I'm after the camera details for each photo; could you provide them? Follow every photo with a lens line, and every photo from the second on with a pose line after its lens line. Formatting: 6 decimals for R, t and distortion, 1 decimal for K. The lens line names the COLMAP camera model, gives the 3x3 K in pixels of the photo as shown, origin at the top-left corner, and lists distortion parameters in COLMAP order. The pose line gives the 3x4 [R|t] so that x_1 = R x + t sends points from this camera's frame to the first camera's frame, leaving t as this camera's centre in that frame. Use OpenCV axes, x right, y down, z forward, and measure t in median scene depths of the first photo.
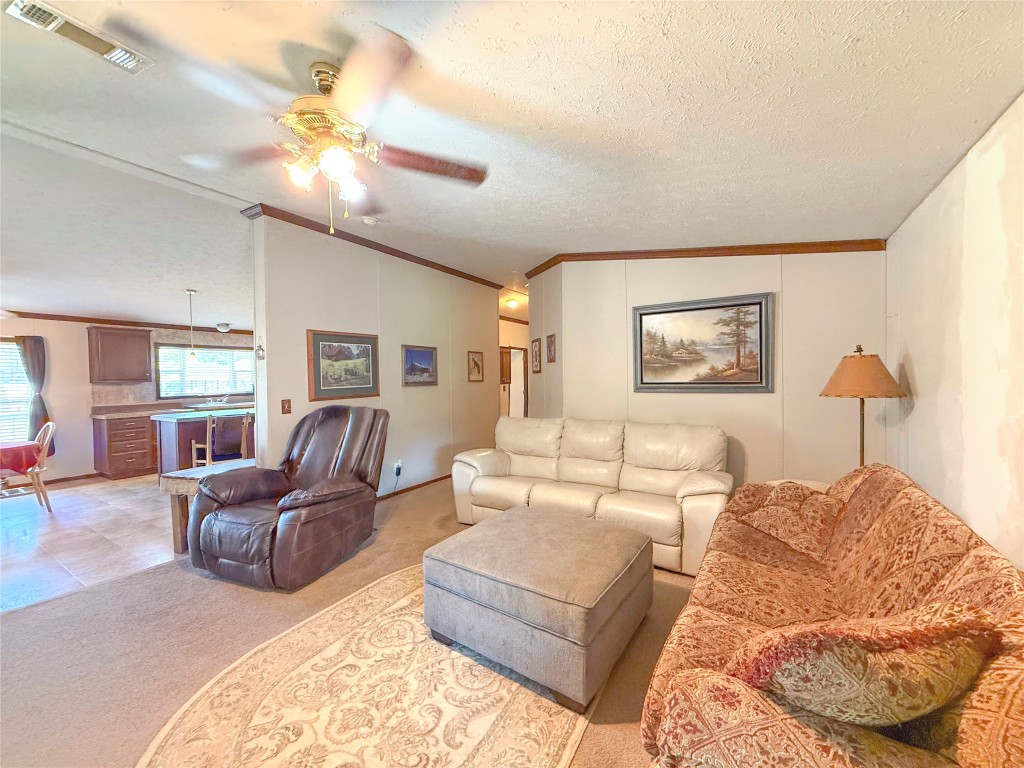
lens RADIAL K [[410.7, 0, 512.0], [0, 410.7, 384.0], [0, 0, 1]] dist [-0.000137, 0.000186]
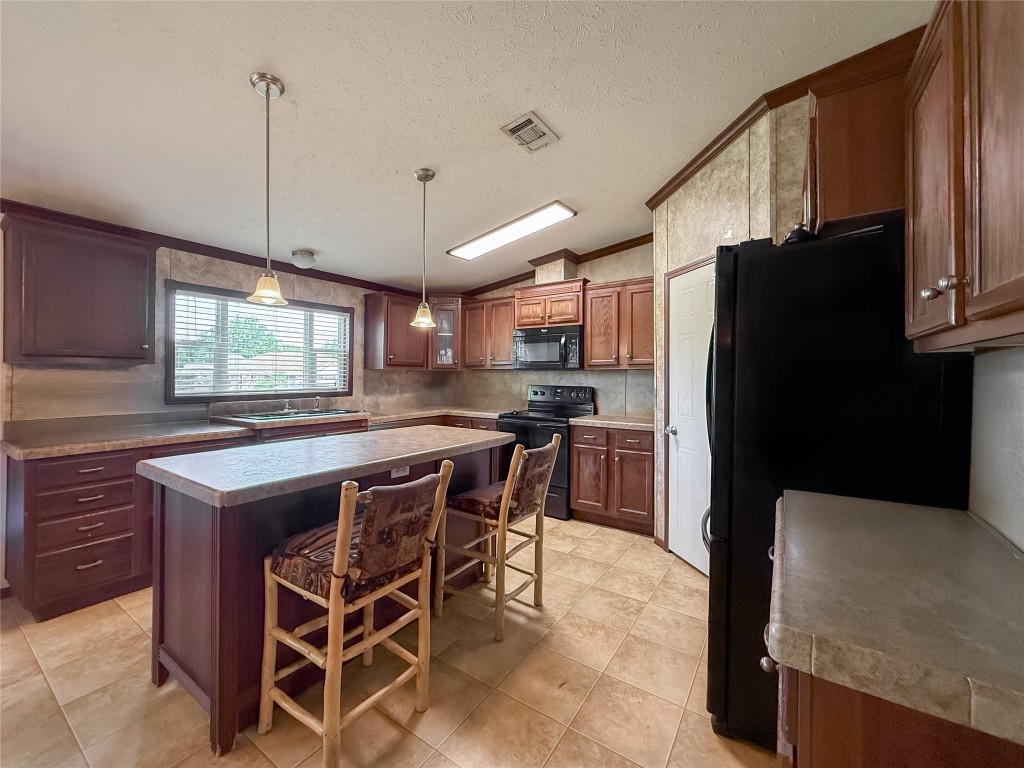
lens RADIAL K [[410.7, 0, 512.0], [0, 410.7, 384.0], [0, 0, 1]] dist [-0.000137, 0.000186]
pose [[0.998150, 0.020547, -0.057230, -0.455336], [-0.020604, 0.999788, -0.000409, 0.007718], [0.057209, 0.001587, 0.998361, 0.564198]]
